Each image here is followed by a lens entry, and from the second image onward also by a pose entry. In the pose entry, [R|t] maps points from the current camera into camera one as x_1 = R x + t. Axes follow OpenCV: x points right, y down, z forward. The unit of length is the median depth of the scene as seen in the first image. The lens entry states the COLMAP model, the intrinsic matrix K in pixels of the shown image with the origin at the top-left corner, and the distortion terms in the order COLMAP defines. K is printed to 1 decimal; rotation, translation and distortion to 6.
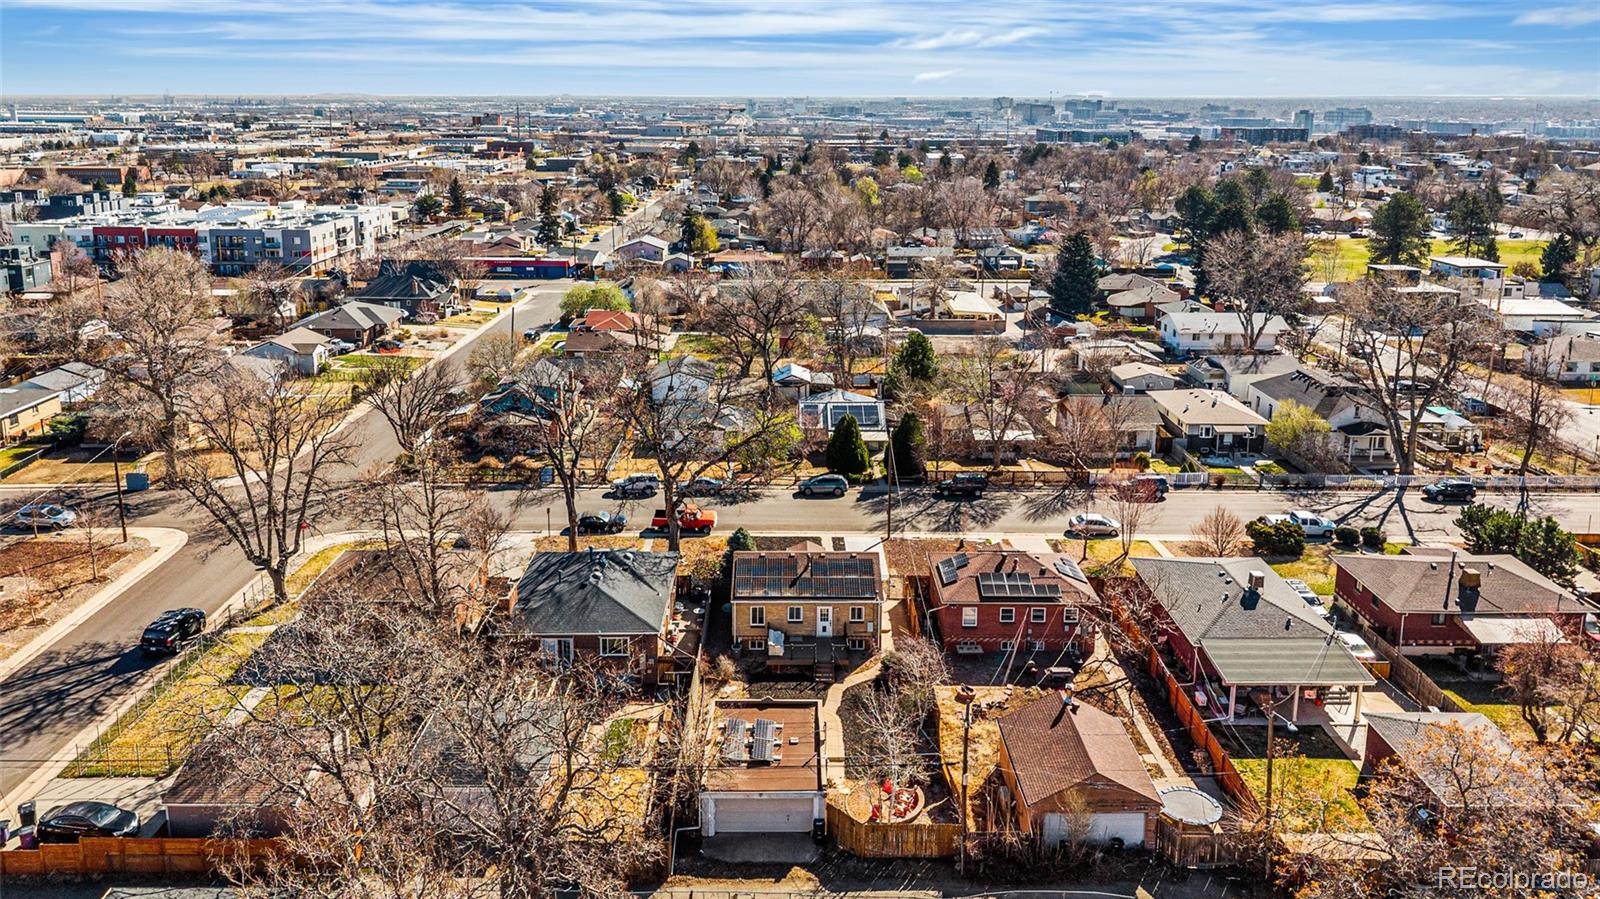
lens RADIAL K [[1060.3, 0, 800.0], [0, 1060.3, 449.5], [0, 0, 1]] dist [0.024653, -0.003428]
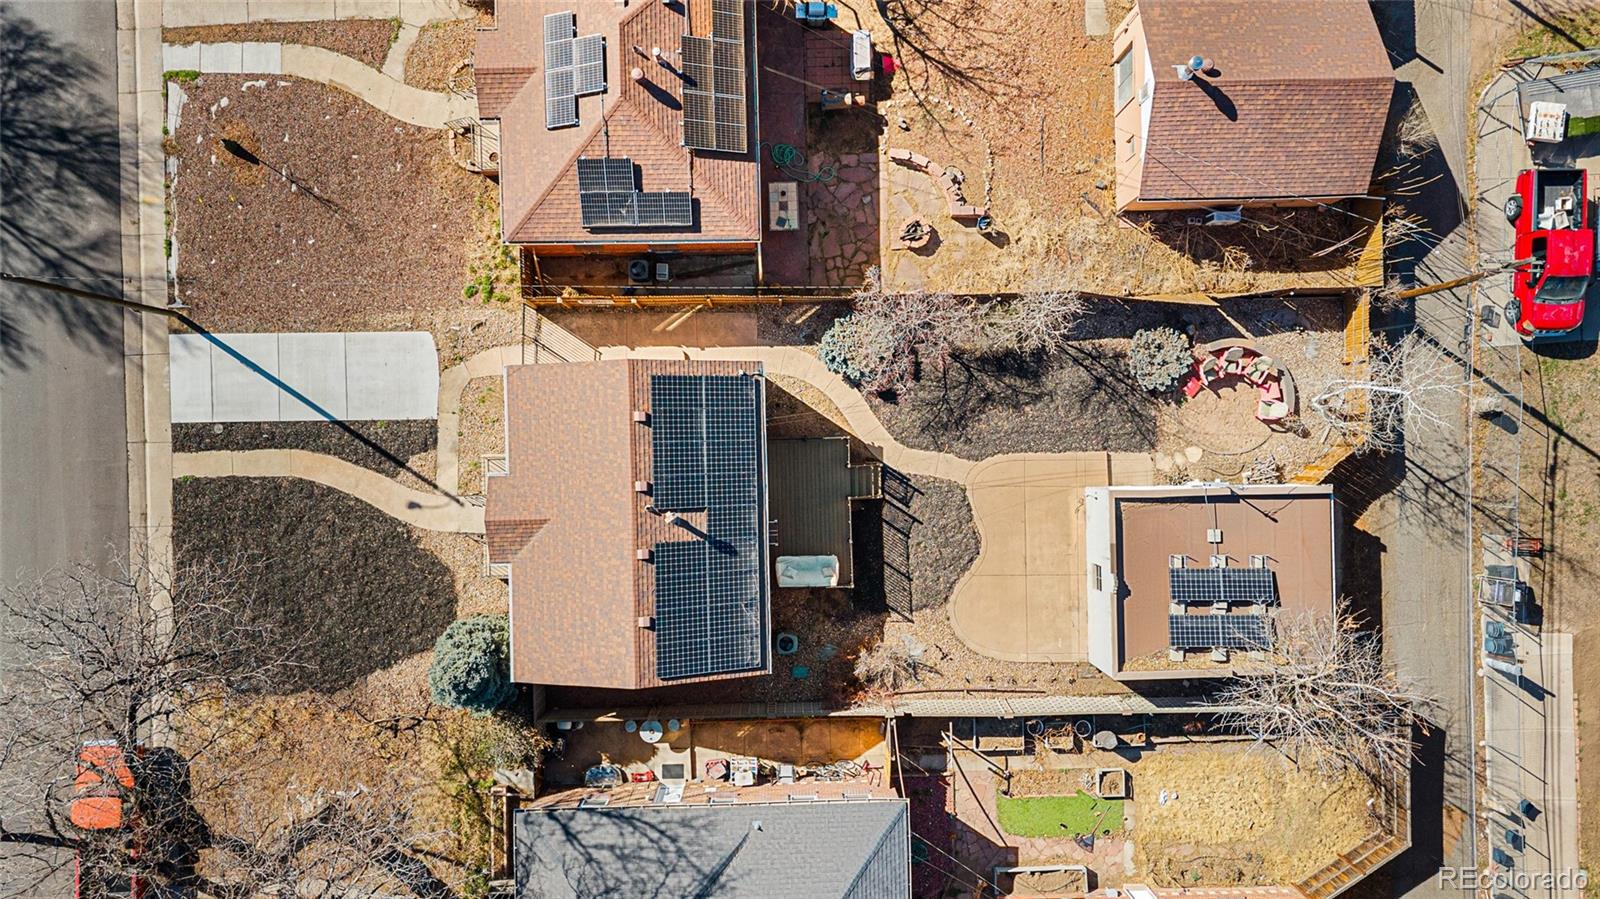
lens RADIAL K [[1060.3, 0, 800.0], [0, 1060.3, 449.5], [0, 0, 1]] dist [0.024653, -0.003428]
pose [[-0.009170, -0.999958, 0.000926, 0.028146], [0.297533, -0.001845, 0.954710, -0.239246], [-0.954667, 0.009030, 0.297537, 0.633226]]
